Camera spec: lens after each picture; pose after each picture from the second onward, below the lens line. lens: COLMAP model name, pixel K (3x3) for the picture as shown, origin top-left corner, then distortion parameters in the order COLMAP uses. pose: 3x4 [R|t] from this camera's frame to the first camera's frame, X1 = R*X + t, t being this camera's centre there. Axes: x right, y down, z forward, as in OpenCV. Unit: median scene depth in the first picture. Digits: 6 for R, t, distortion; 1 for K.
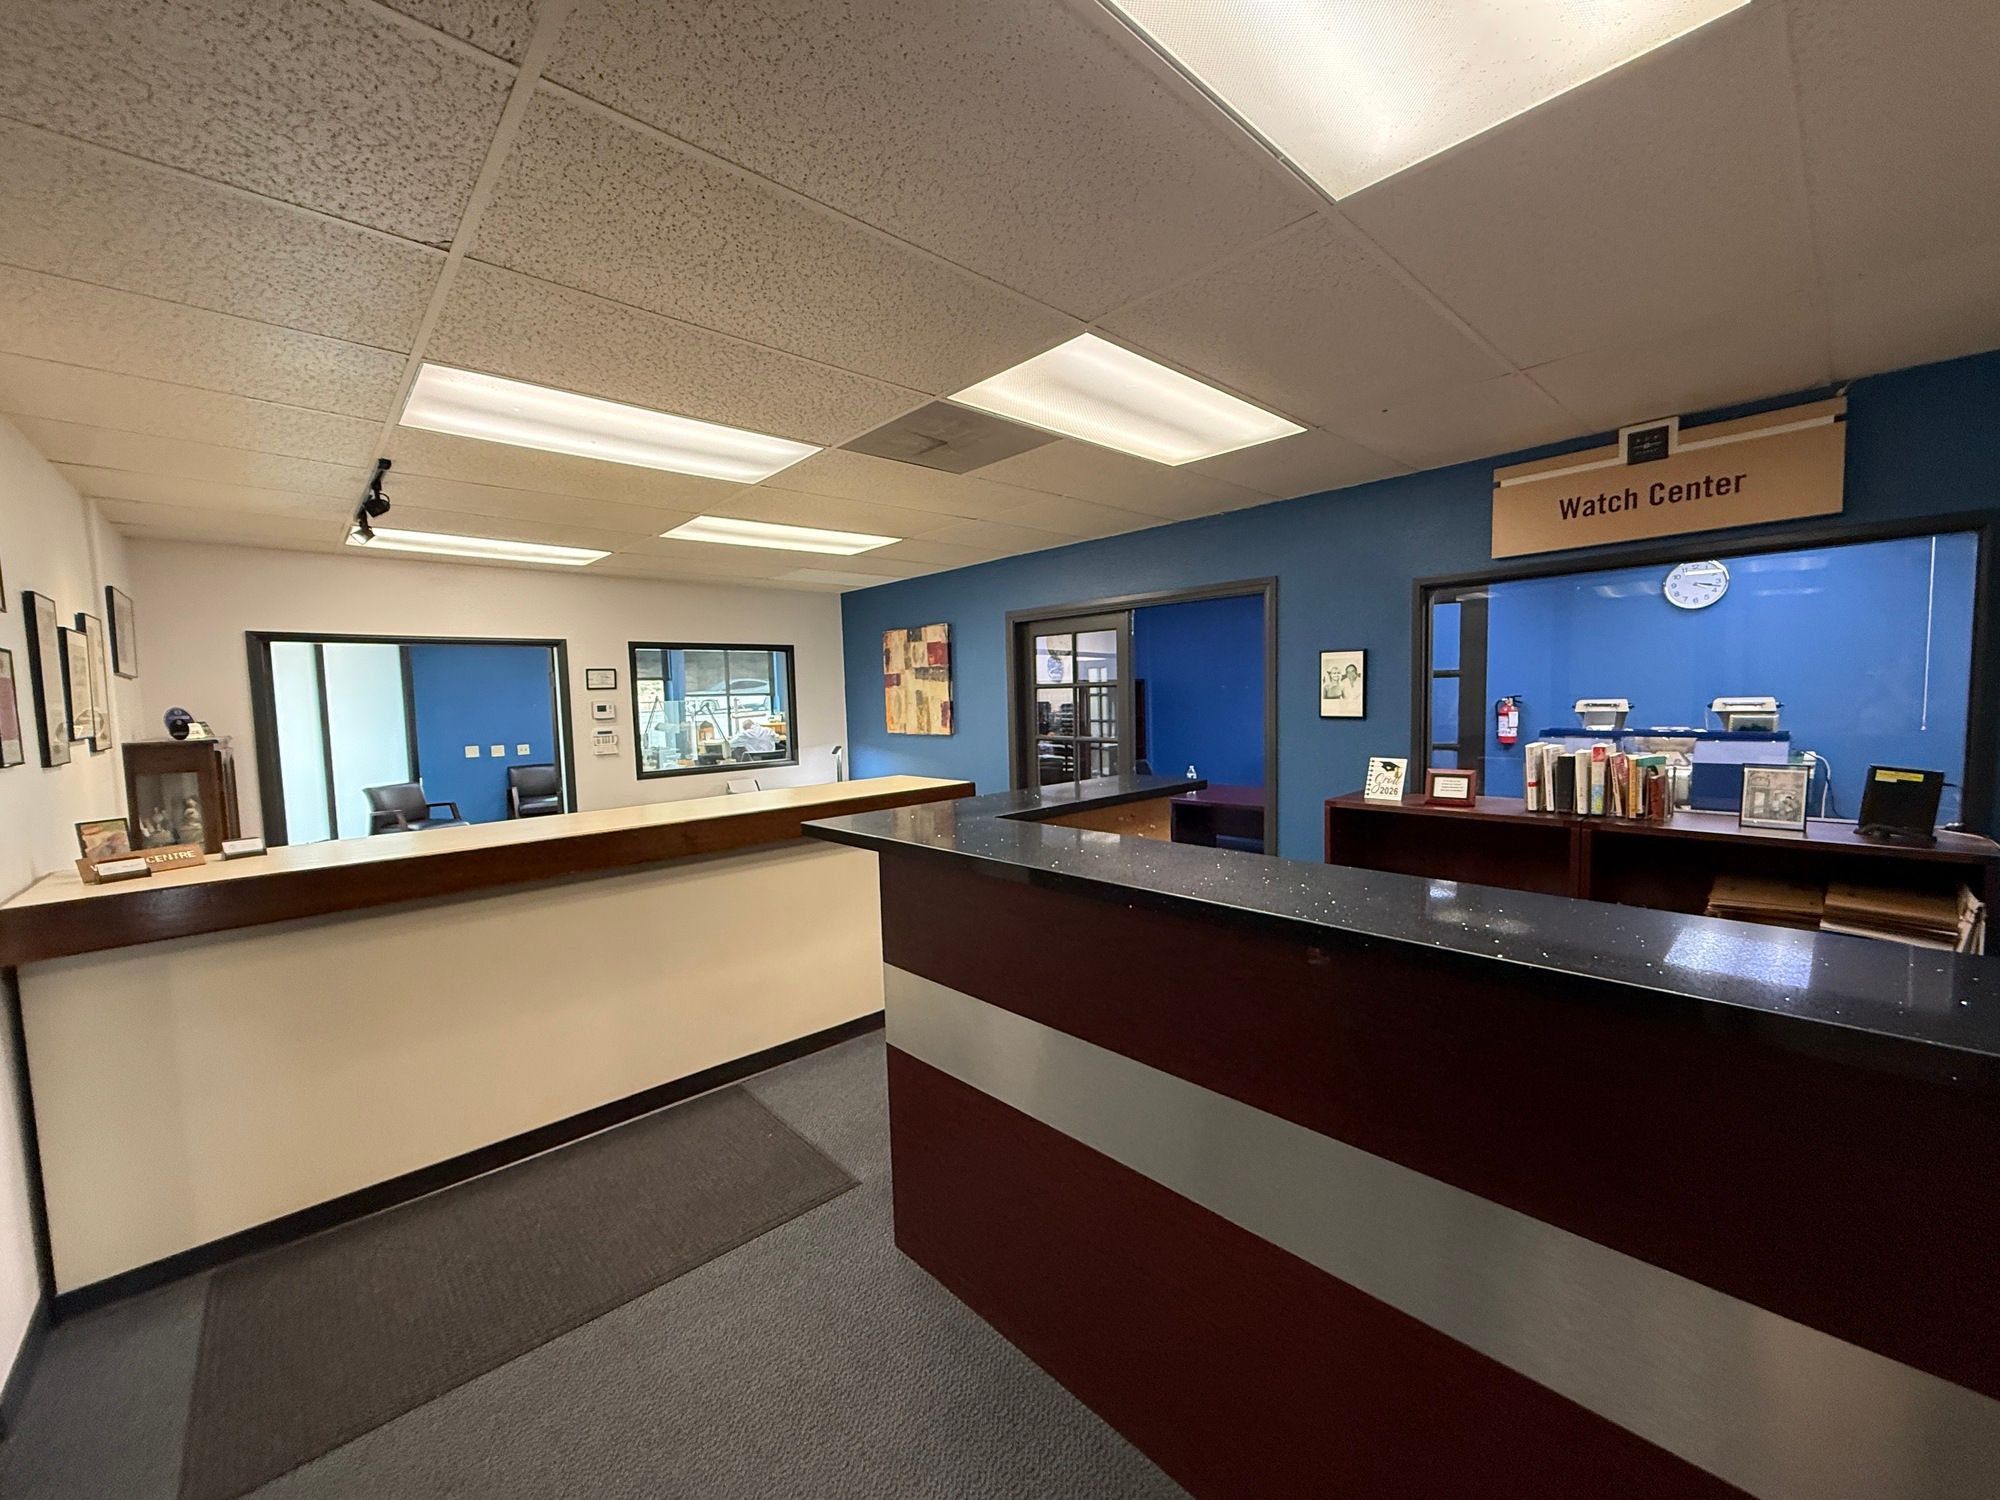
lens RADIAL K [[786.1, 0, 1000.0], [0, 786.1, 750.0], [0, 0, 1]] dist [0.000221, 0.000032]
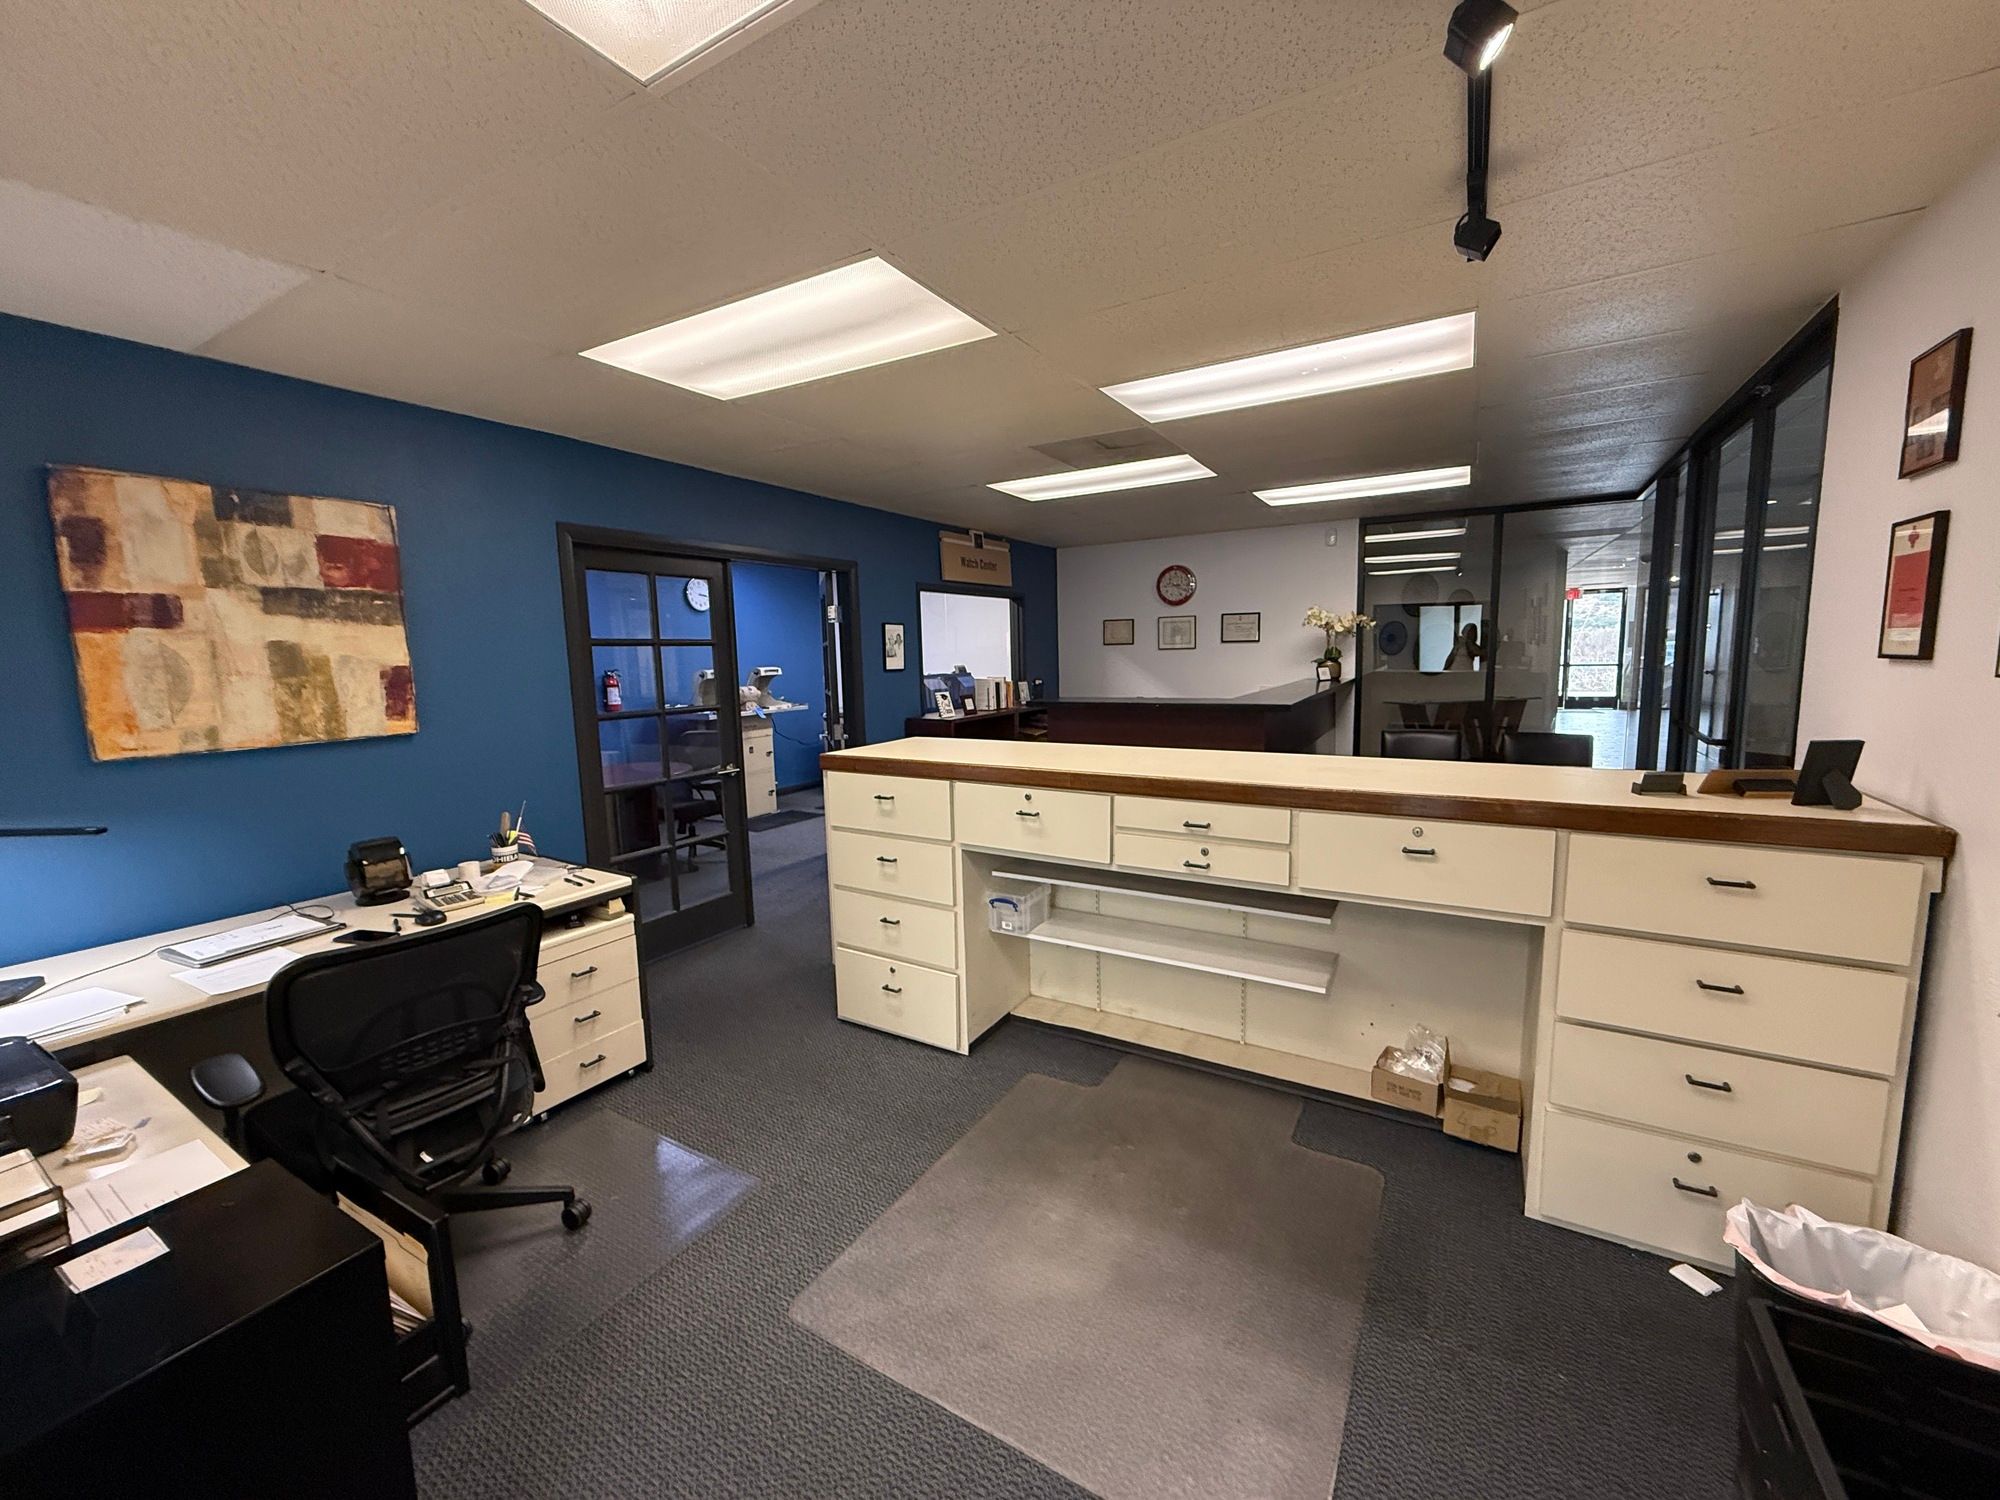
lens RADIAL K [[786.1, 0, 1000.0], [0, 786.1, 750.0], [0, 0, 1]] dist [0.000221, 0.000032]
pose [[-0.285489, -0.083136, 0.954769, -0.636122], [0.102785, 0.987828, 0.116749, -0.028137], [-0.952854, 0.131466, -0.273469, 0.767417]]
